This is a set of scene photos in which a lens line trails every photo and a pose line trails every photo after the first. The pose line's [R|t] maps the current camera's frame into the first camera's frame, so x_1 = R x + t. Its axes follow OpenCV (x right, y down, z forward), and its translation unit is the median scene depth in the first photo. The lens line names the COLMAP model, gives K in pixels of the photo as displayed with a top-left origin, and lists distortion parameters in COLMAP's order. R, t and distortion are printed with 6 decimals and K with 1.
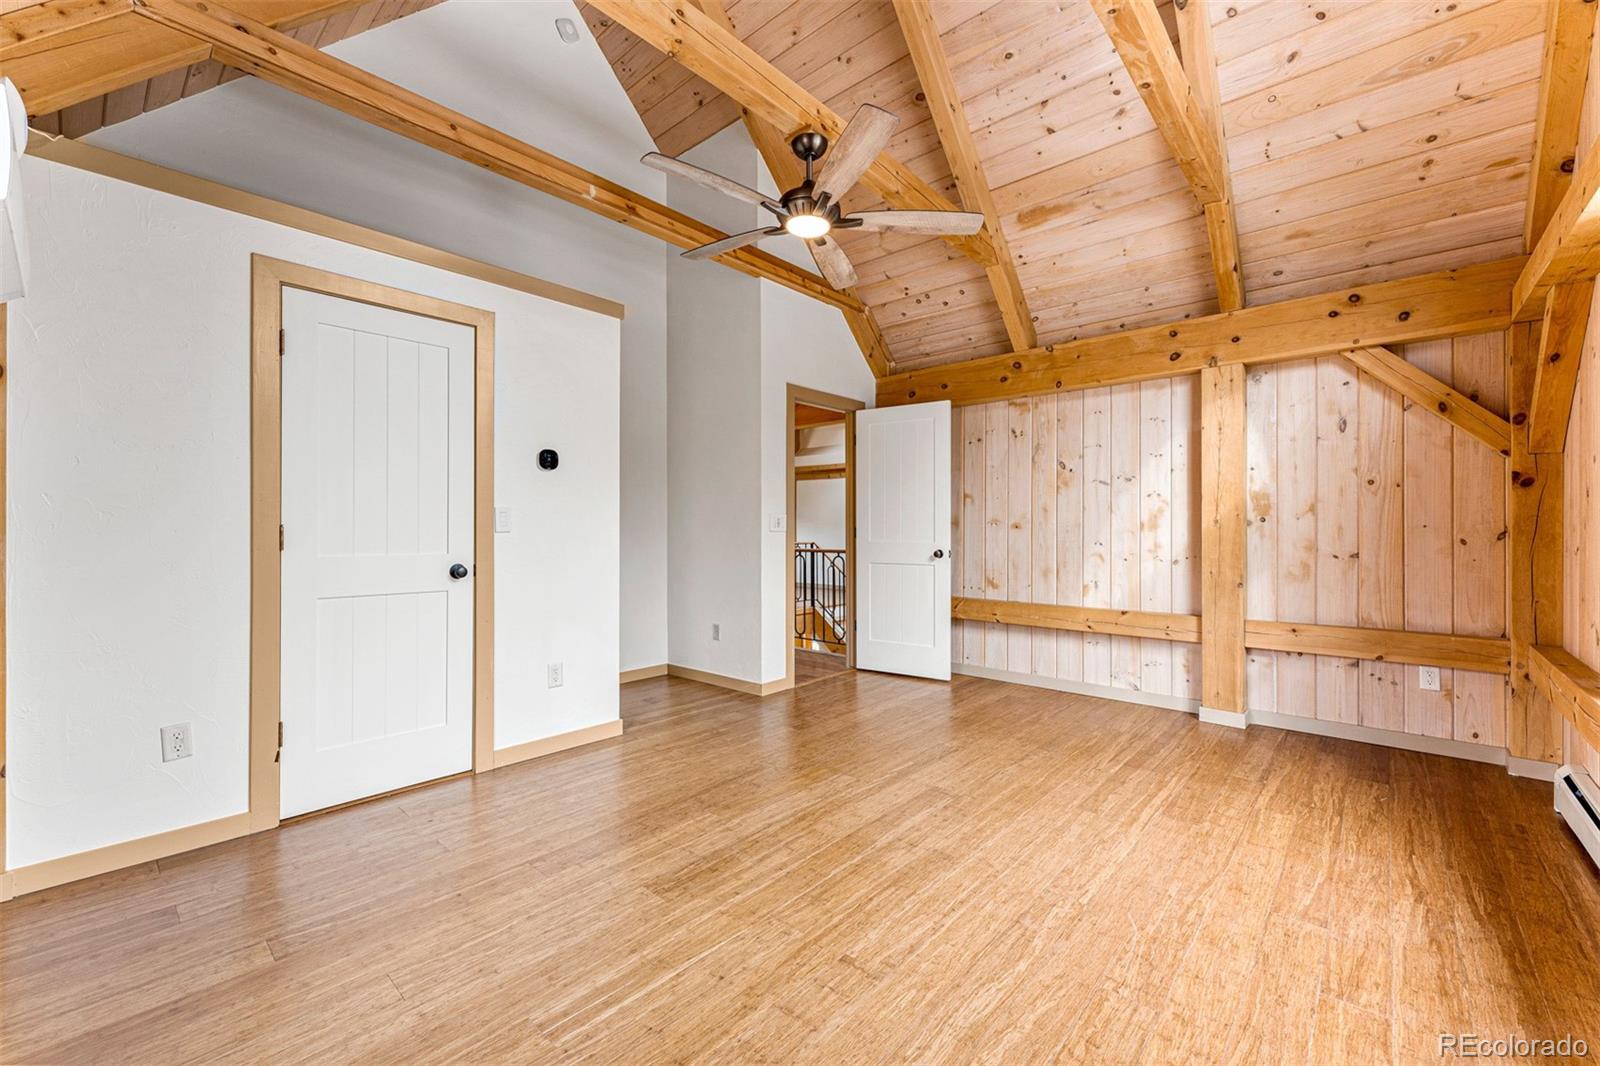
lens RADIAL K [[653.1, 0, 800.0], [0, 653.1, 533.0], [0, 0, 1]] dist [0.000665, 0.000190]
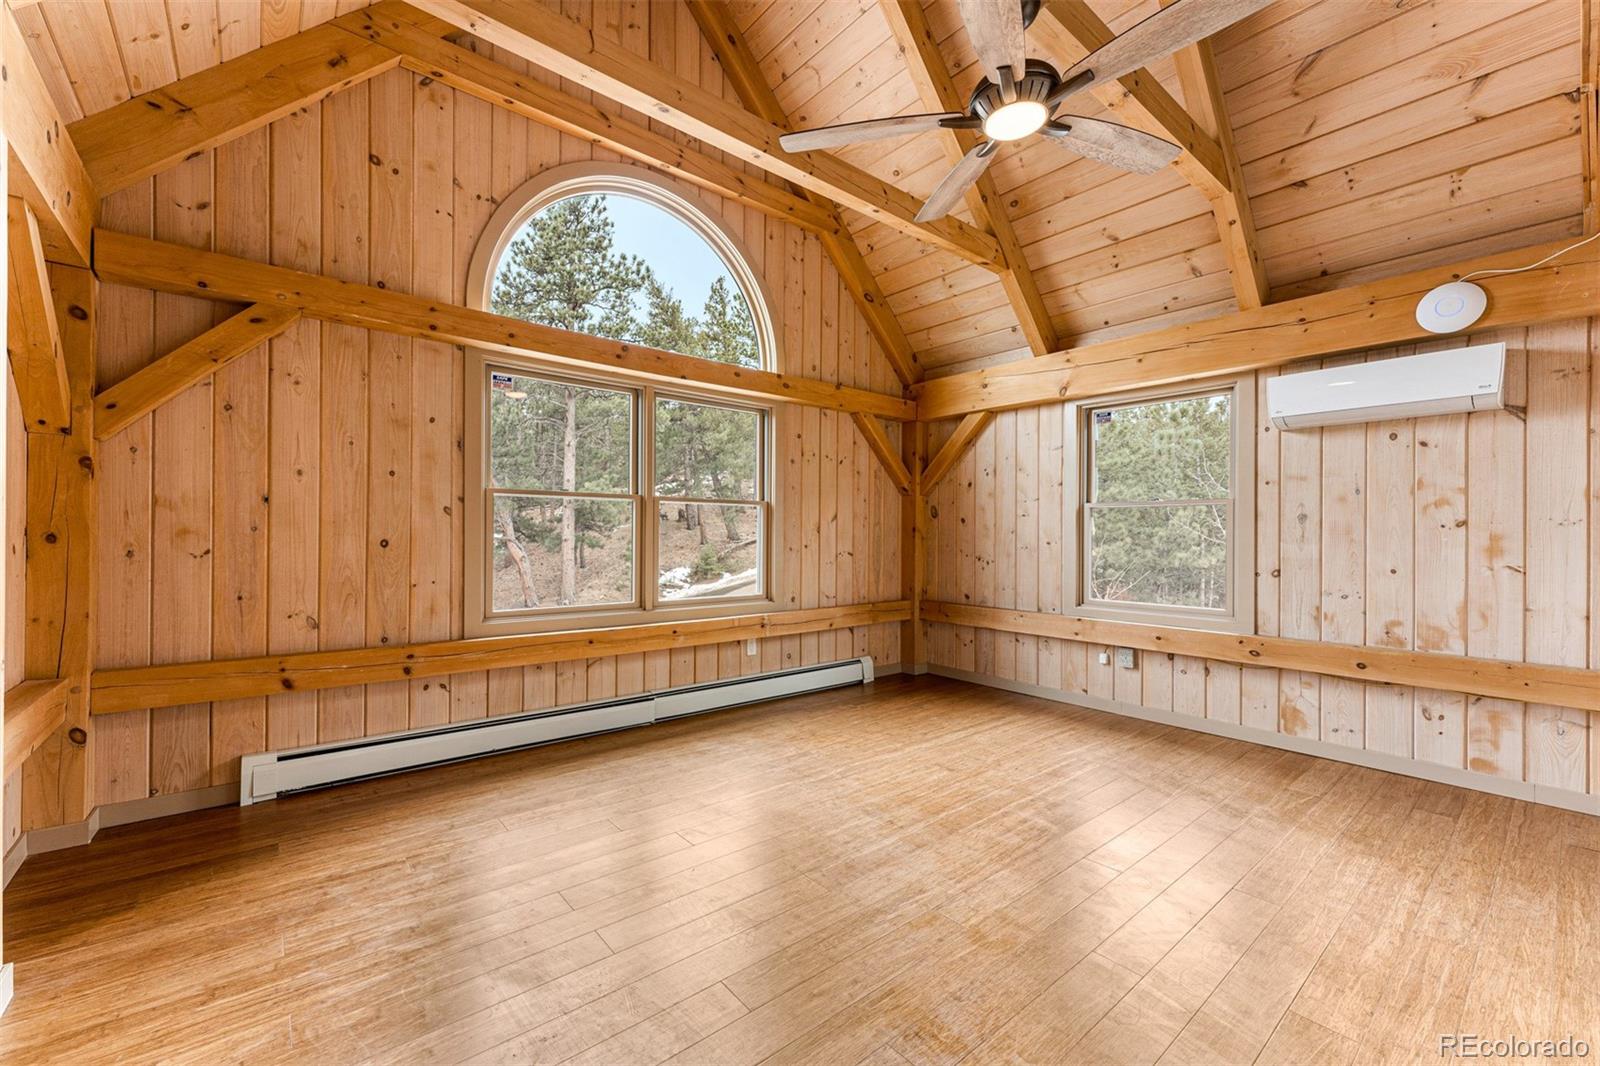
lens RADIAL K [[653.1, 0, 800.0], [0, 653.1, 533.0], [0, 0, 1]] dist [0.000665, 0.000190]
pose [[-0.989948, -0.008358, 0.141186, 0.182029], [-0.008788, 0.999958, -0.002420, -0.009899], [-0.141160, -0.003636, -0.989980, 2.220238]]
